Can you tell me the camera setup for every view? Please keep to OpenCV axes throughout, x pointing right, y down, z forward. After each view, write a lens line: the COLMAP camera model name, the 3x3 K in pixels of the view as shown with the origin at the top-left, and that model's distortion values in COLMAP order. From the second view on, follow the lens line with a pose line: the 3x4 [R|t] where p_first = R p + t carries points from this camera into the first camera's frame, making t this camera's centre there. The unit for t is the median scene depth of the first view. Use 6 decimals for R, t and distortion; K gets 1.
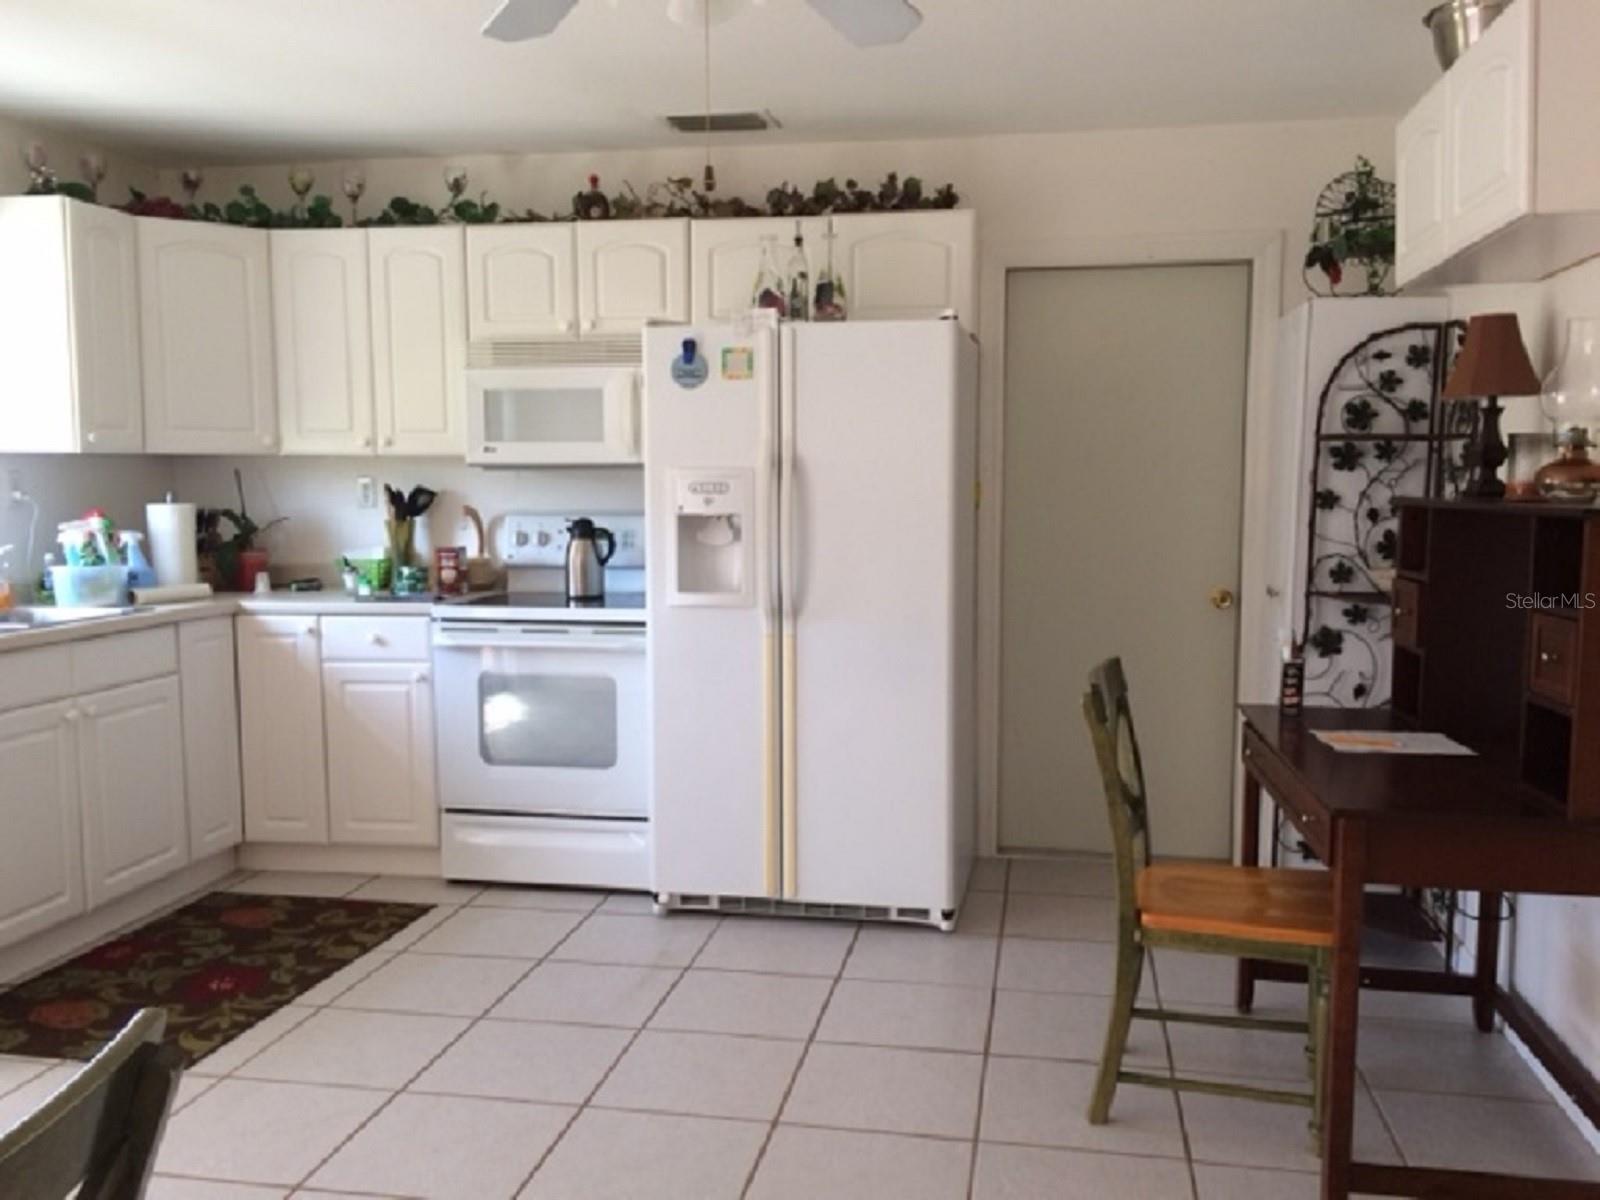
lens RADIAL K [[1368.0, 0, 806.7], [0, 1368.0, 610.5], [0, 0, 1]] dist [0.070133, -0.066746]
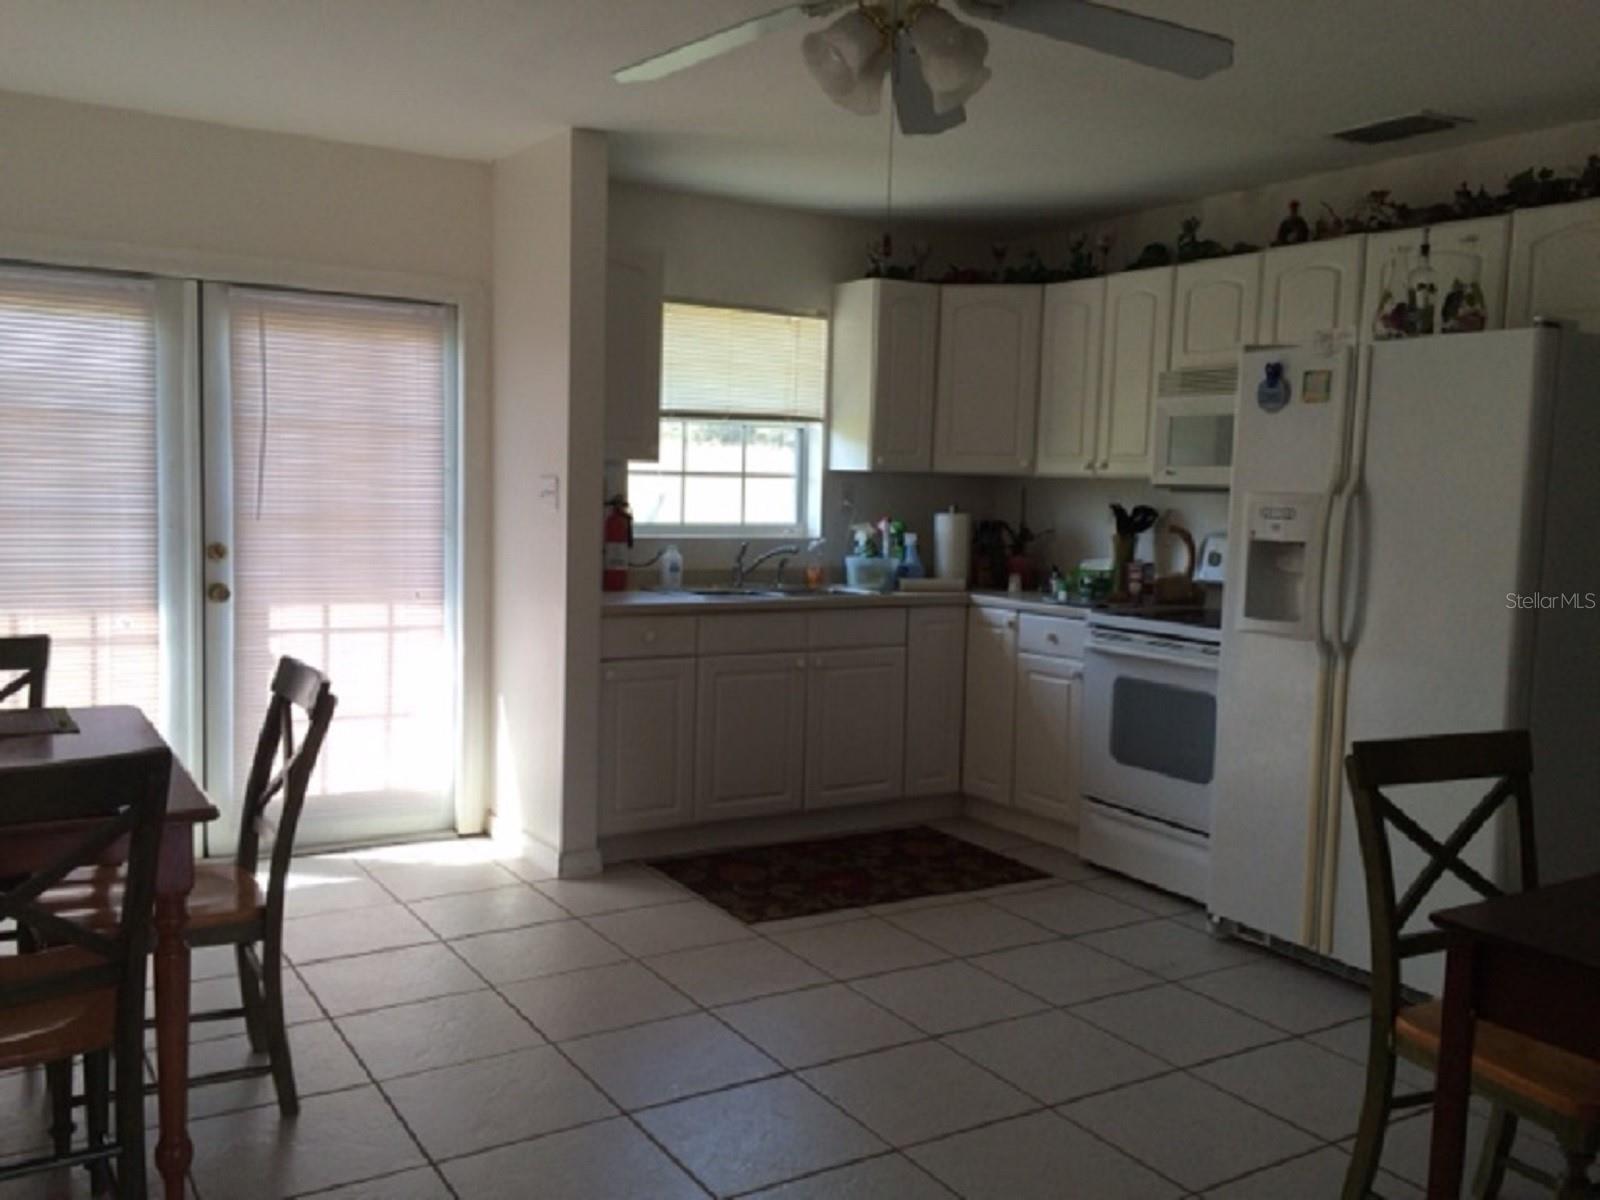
lens RADIAL K [[1368.0, 0, 812.3], [0, 1368.0, 602.0], [0, 0, 1]] dist [0.070133, -0.066746]
pose [[0.675708, 0.084038, -0.732364, 0.399137], [-0.099378, 0.994796, 0.022461, -0.014250], [0.730440, 0.057603, 0.680543, 0.080531]]
